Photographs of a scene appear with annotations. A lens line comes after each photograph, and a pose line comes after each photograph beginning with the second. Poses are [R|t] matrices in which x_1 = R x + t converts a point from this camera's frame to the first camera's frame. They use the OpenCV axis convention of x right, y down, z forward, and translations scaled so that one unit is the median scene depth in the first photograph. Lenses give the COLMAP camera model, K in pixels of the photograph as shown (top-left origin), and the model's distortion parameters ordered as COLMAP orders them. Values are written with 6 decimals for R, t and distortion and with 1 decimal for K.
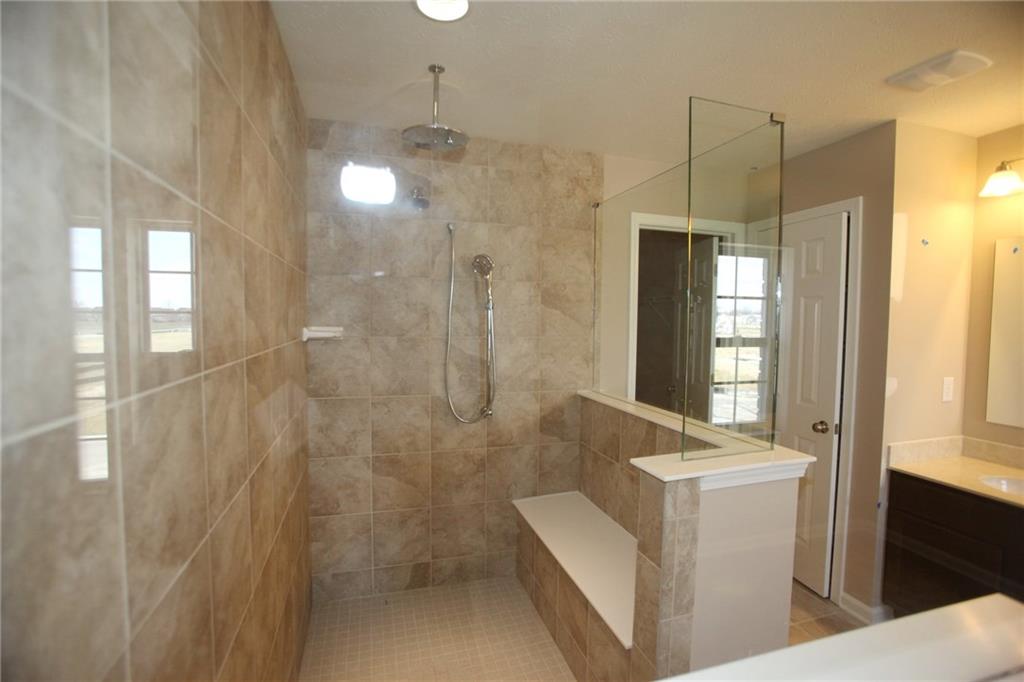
lens RADIAL K [[467.3, 0, 510.6], [0, 467.3, 342.1], [0, 0, 1]] dist [-0.044759, 0.012939]
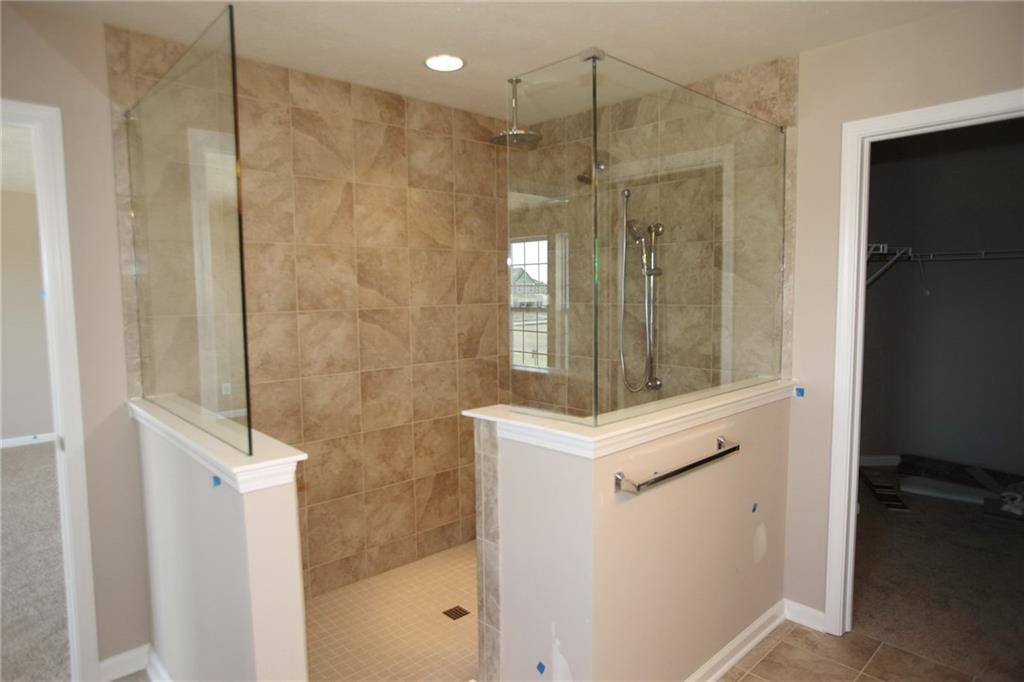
lens RADIAL K [[591.9, 0, 518.1], [0, 591.9, 338.8], [0, 0, 1]] dist [-0.000885, 0.000611]
pose [[0.475753, 0.062782, -0.877336, 0.854703], [-0.032140, 0.998024, 0.053990, 0.002740], [0.878992, 0.002512, 0.476831, 0.179107]]
